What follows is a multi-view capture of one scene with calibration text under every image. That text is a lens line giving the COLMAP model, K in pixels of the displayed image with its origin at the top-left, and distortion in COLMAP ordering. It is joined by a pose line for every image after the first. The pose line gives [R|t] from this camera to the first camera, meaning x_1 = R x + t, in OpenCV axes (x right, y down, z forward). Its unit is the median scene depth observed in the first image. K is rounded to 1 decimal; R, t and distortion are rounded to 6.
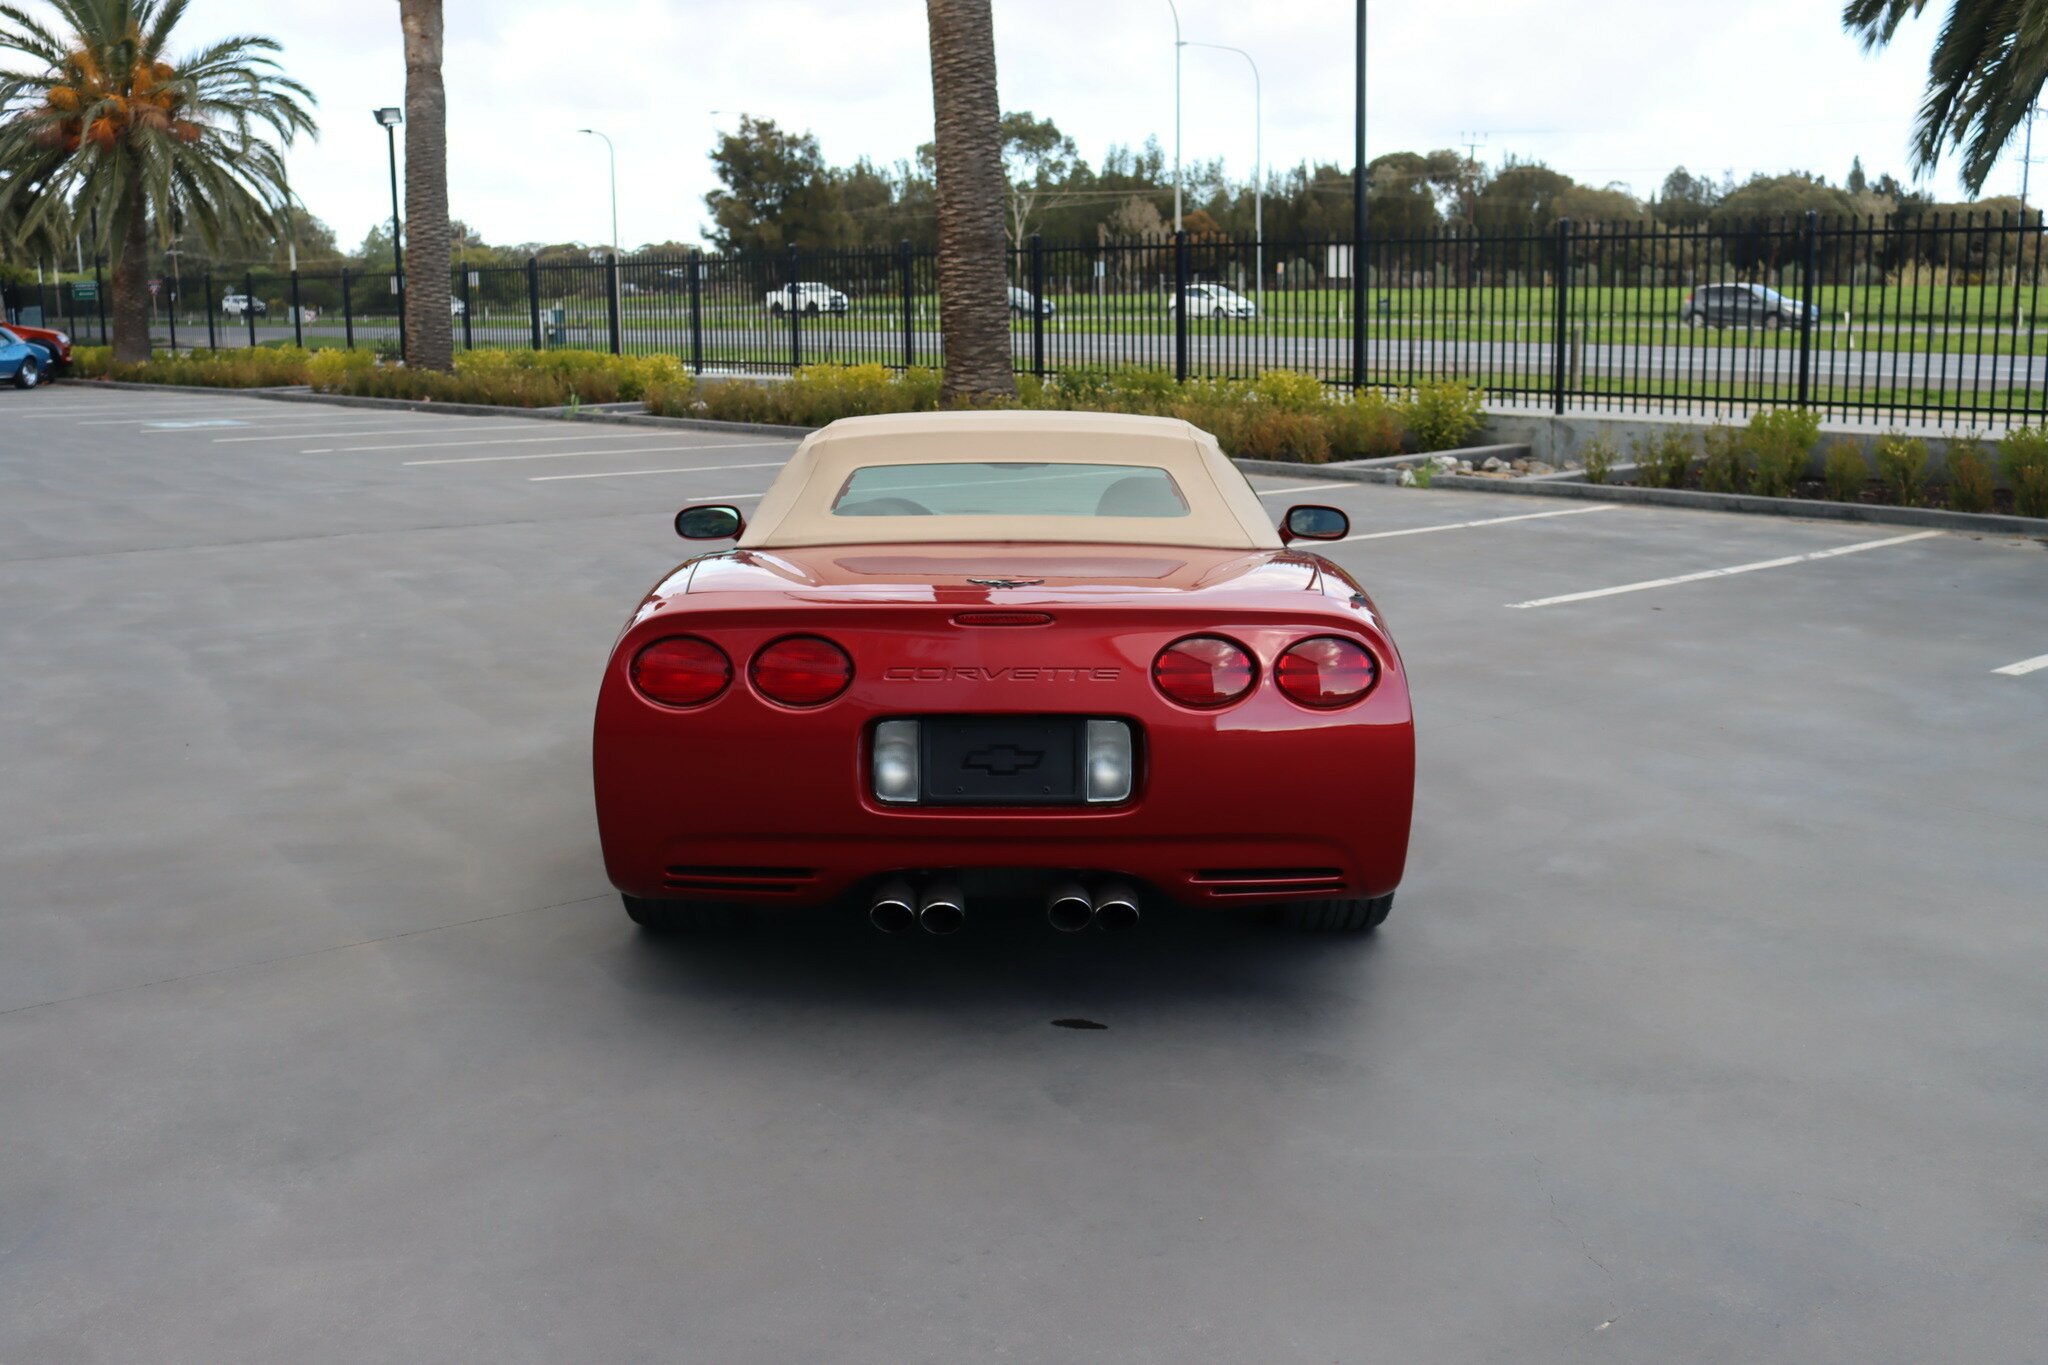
lens RADIAL K [[2035.0, 0, 1021.4], [0, 2035.0, 679.4], [0, 0, 1]] dist [-0.132717, 0.129331]
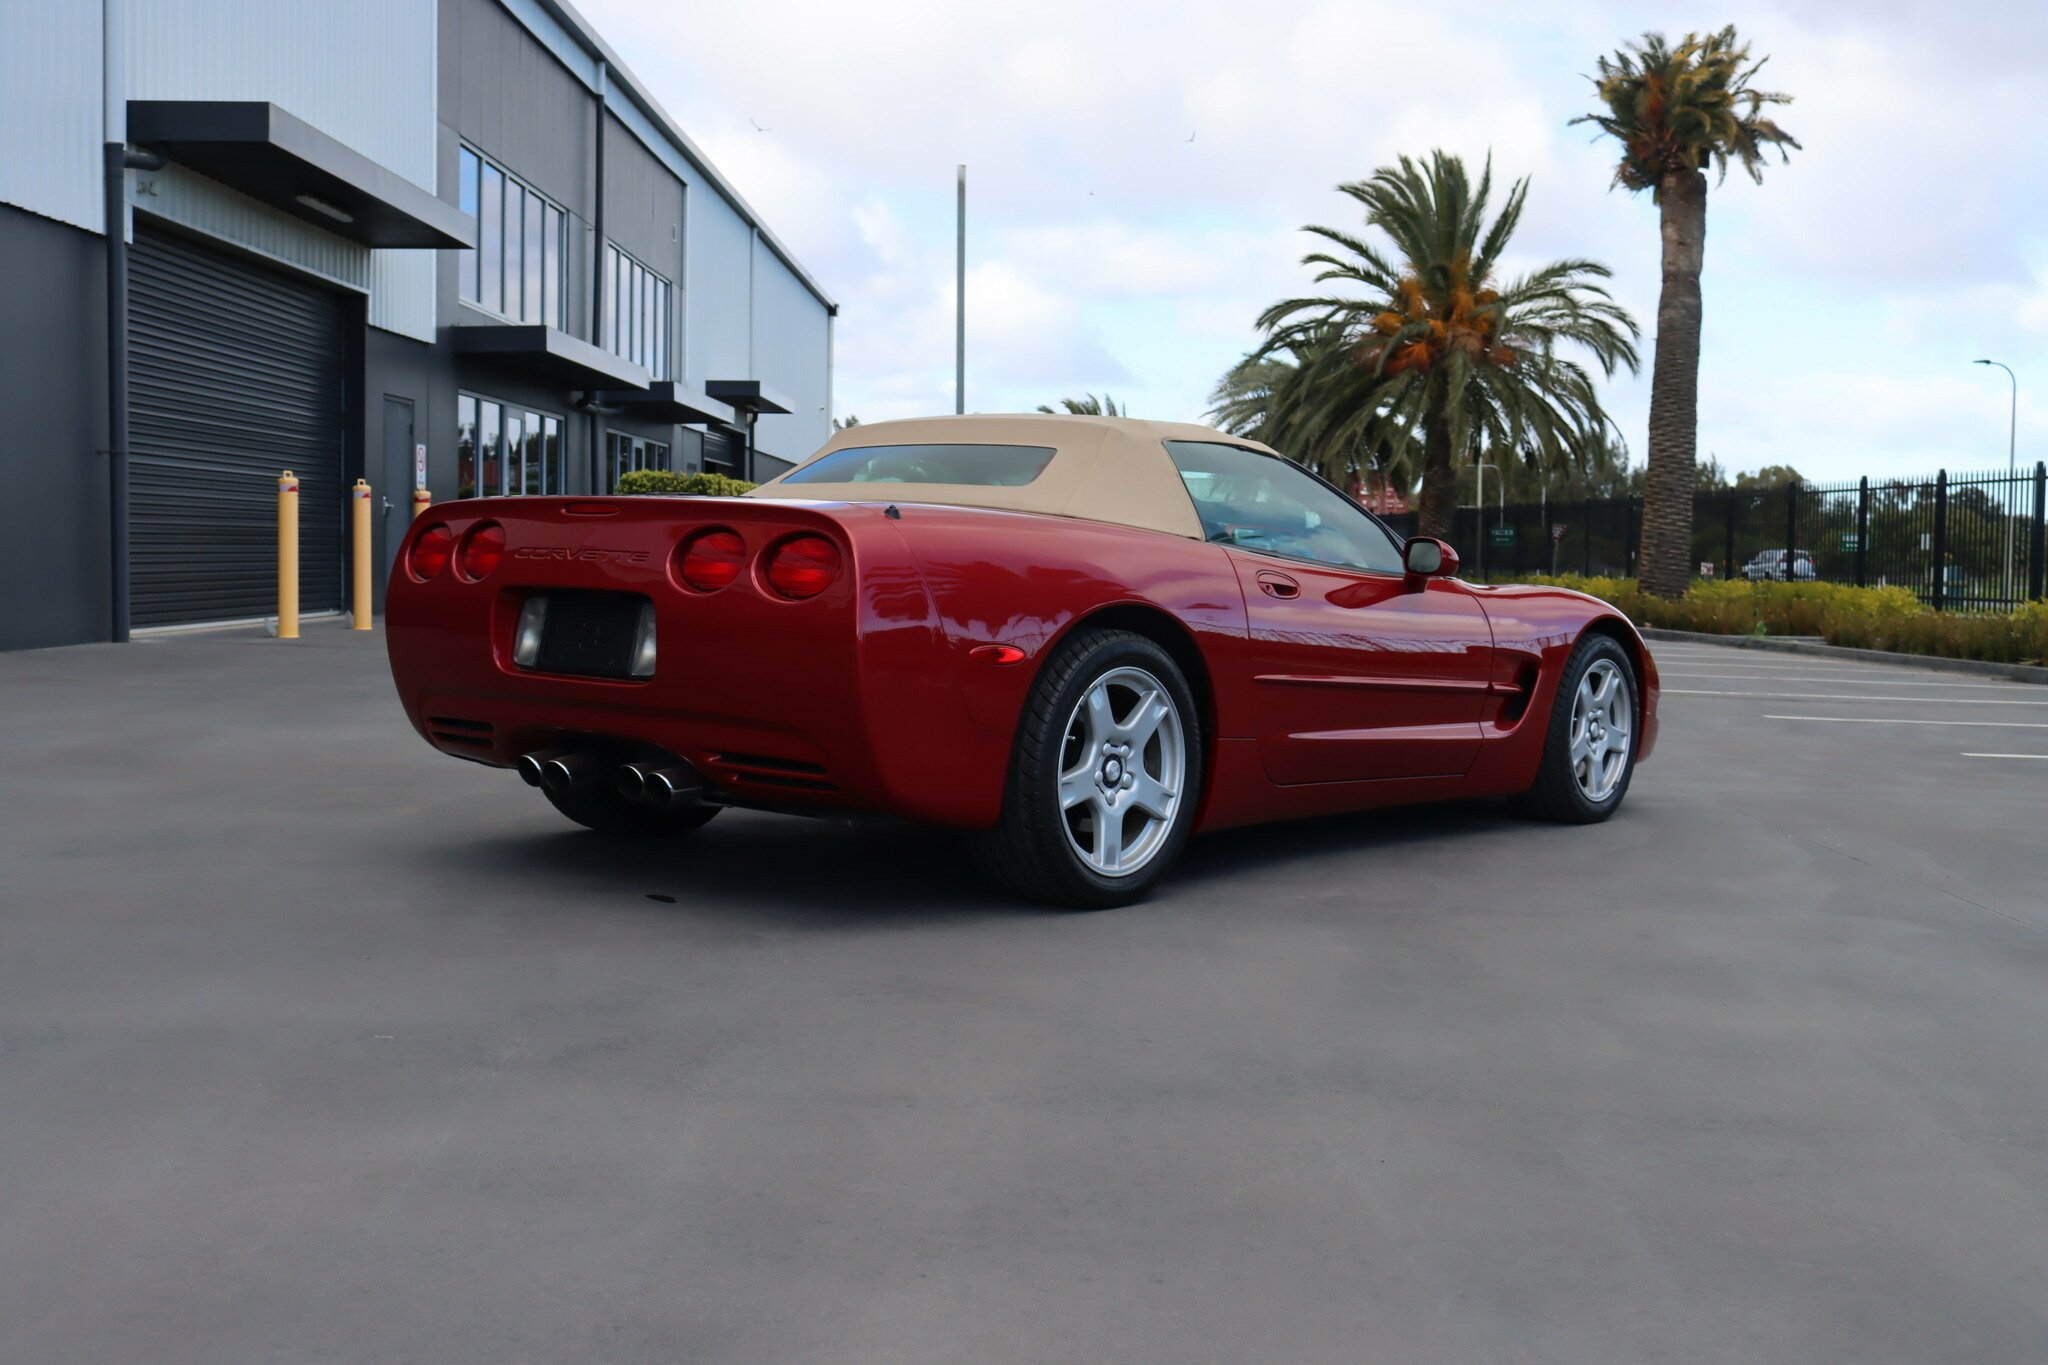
lens RADIAL K [[2271.6, 0, 1025.7], [0, 2271.6, 680.5], [0, 0, 1]] dist [-0.092048, 0.047700]
pose [[0.774897, 0.060453, -0.629190, 0.138859], [-0.148542, 0.984955, -0.088306, 0.019367], [0.614385, 0.161889, 0.772219, 0.026119]]
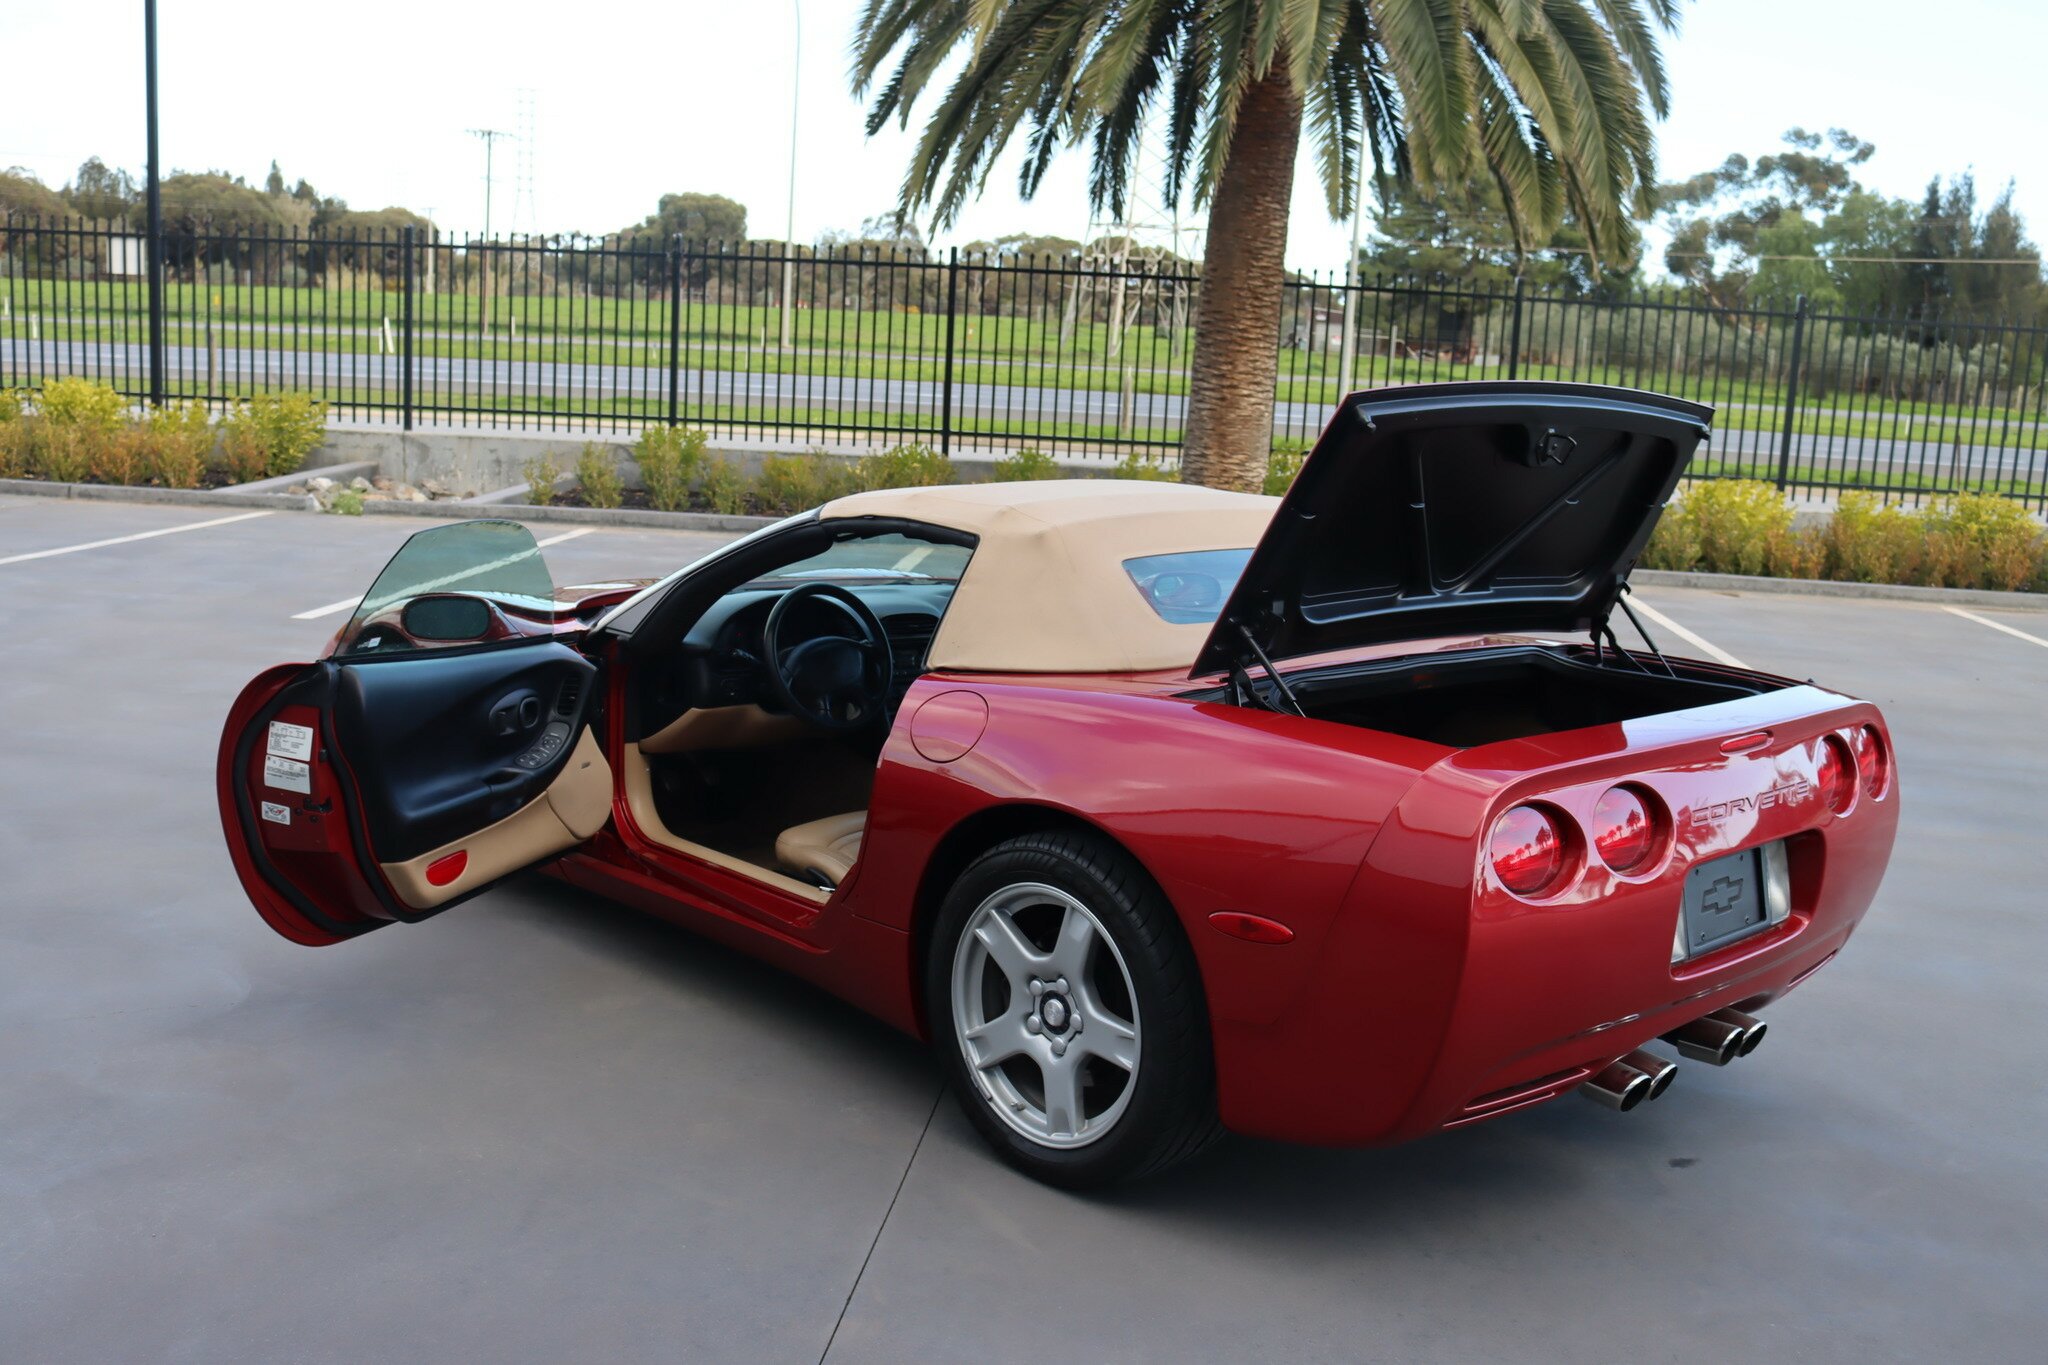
lens RADIAL K [[2011.7, 0, 1027.1], [0, 2011.7, 679.4], [0, 0, 1]] dist [-0.134753, 0.126102]
pose [[0.716426, -0.076687, 0.693436, -0.118429], [0.074528, 0.996665, 0.033222, -0.015377], [-0.693671, 0.027880, 0.719752, 0.081419]]
